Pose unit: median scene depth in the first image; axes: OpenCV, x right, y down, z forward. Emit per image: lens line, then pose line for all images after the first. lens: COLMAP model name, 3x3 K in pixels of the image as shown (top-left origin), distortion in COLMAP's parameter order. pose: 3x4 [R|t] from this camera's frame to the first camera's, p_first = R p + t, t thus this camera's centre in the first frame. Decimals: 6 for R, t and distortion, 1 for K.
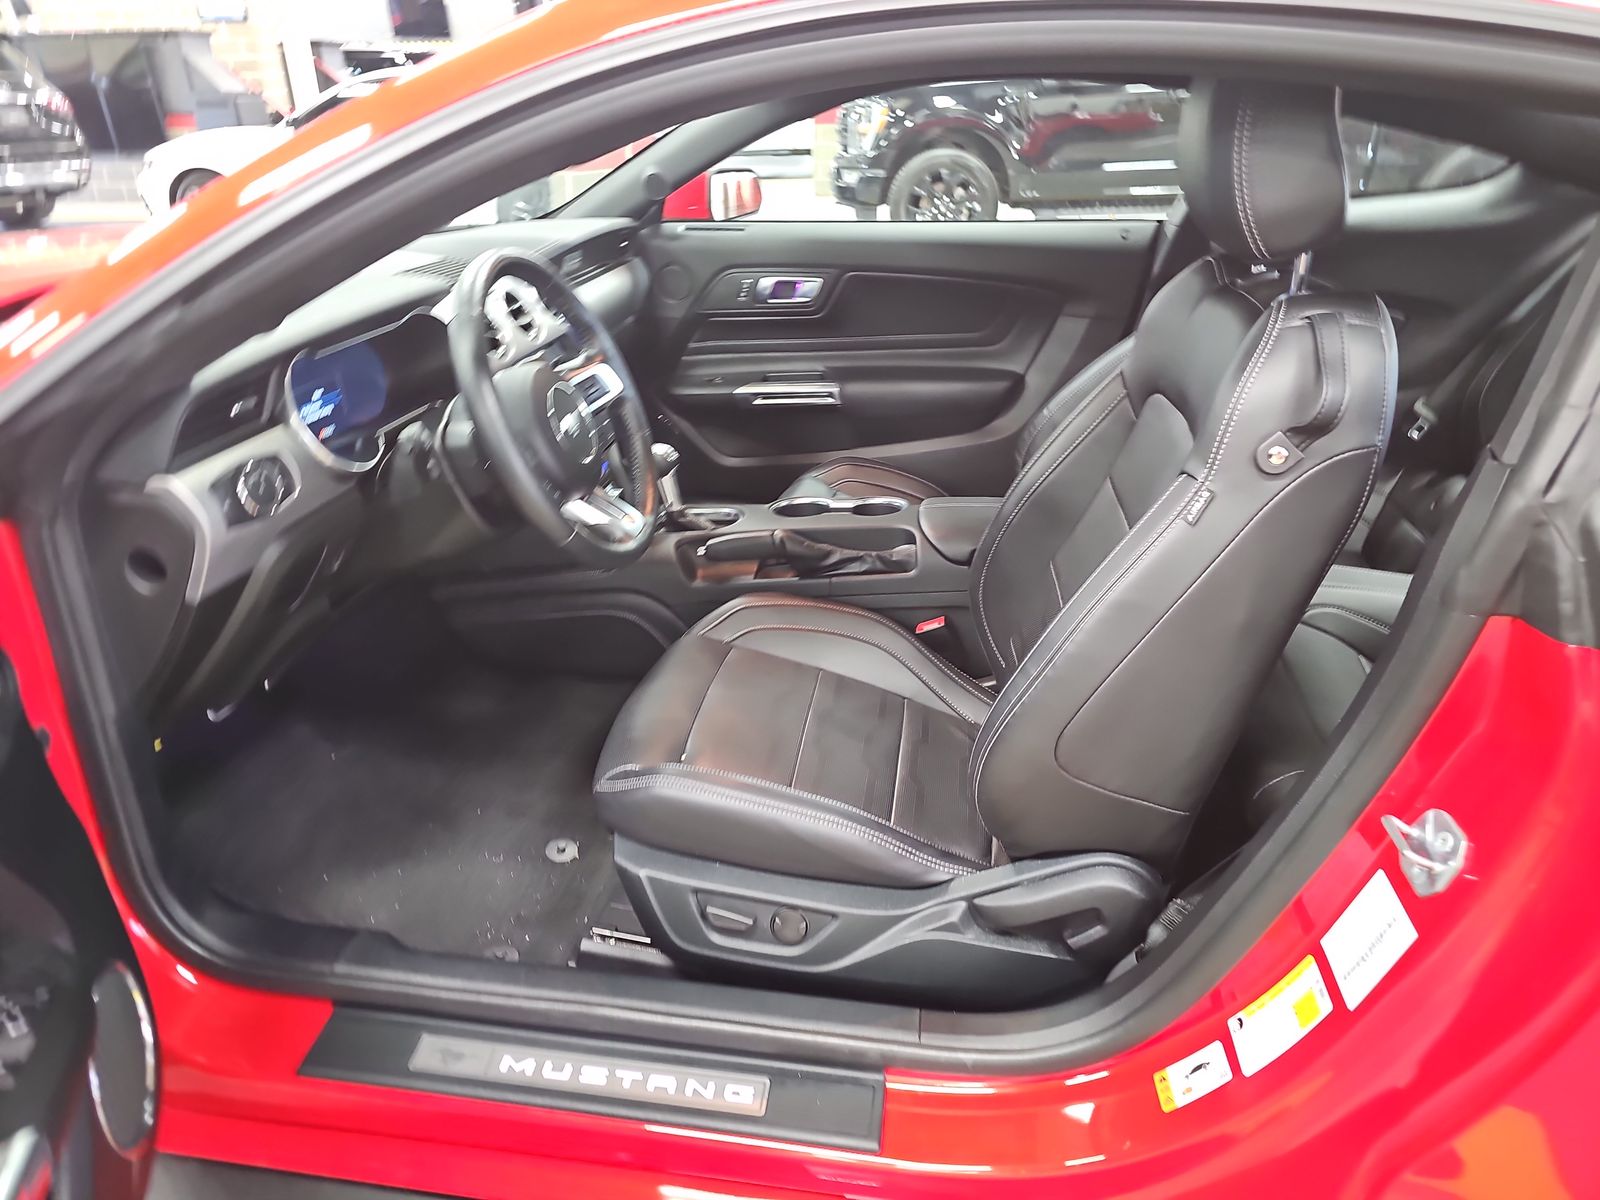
lens RADIAL K [[1075.6, 0, 785.7], [0, 1075.6, 604.5], [0, 0, 1]] dist [0.091840, -0.155648]
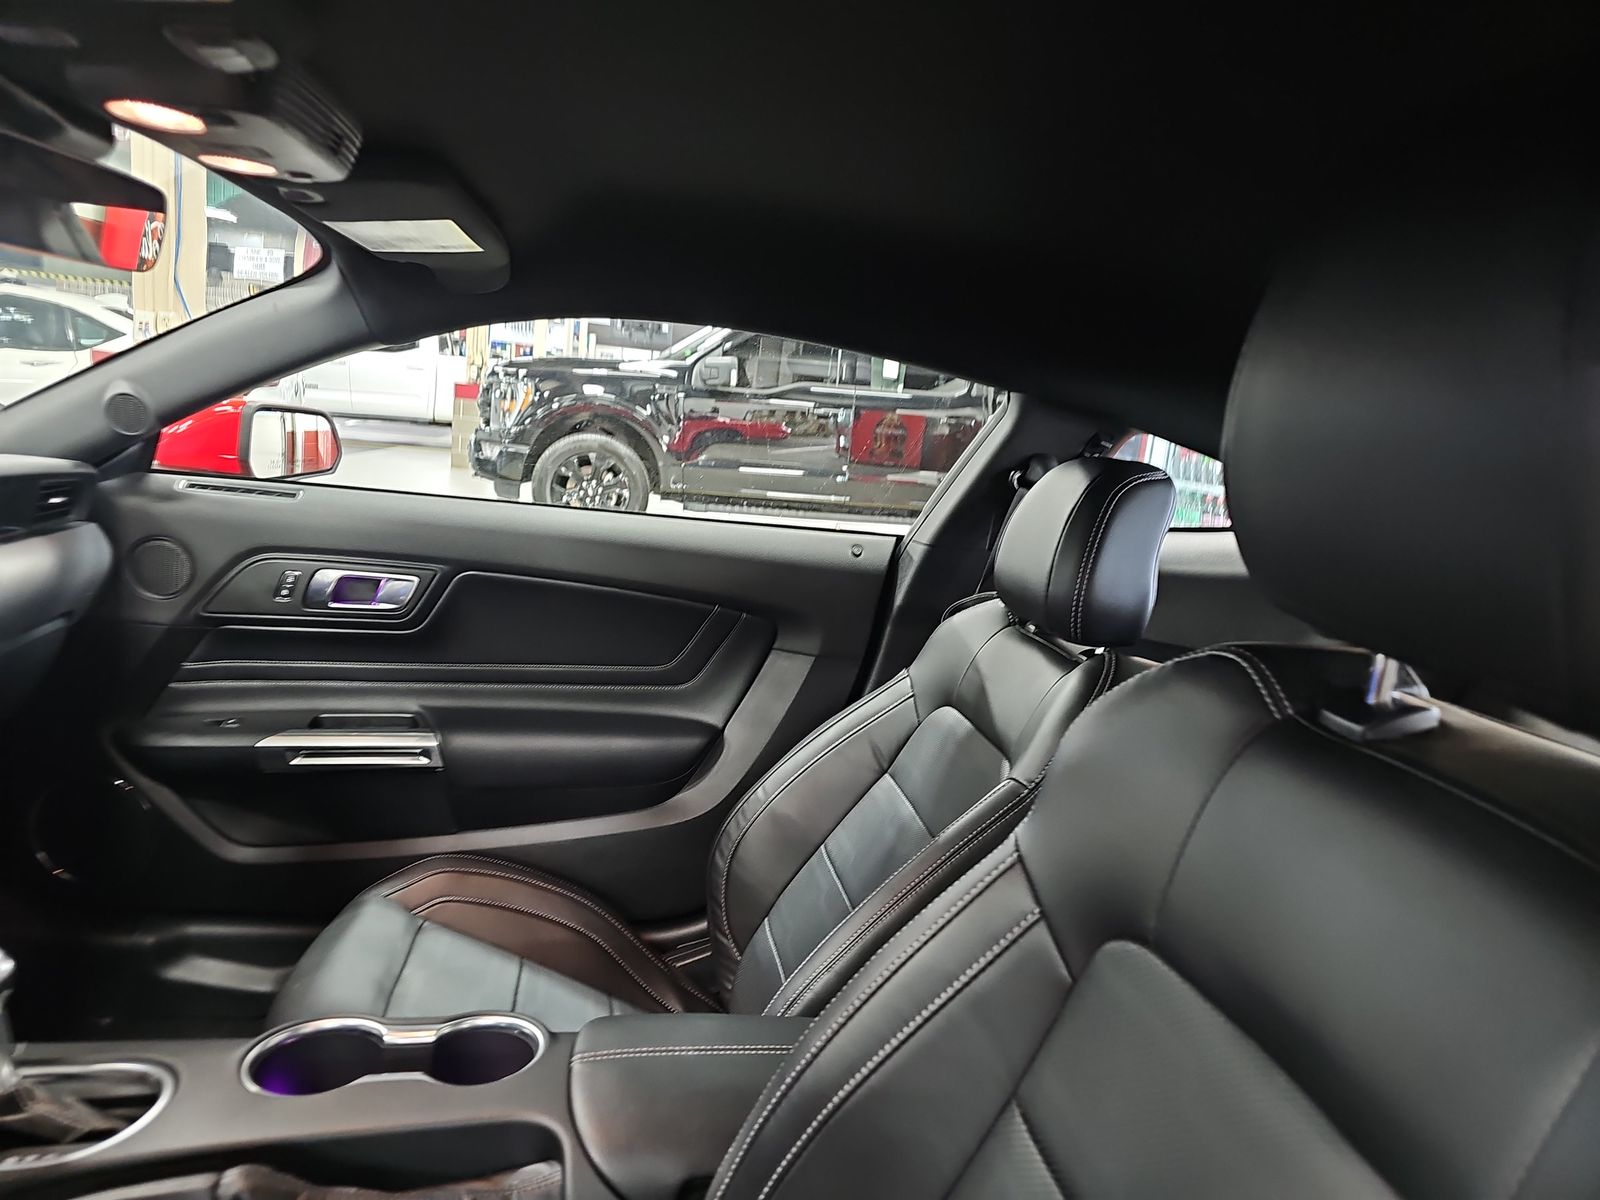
lens RADIAL K [[1075.6, 0, 785.7], [0, 1075.6, 604.5], [0, 0, 1]] dist [0.091840, -0.155648]
pose [[0.946002, 0.057072, 0.319097, 0.032612], [0.022734, 0.970275, -0.240935, -0.118348], [-0.323362, 0.235179, 0.916585, 0.325243]]
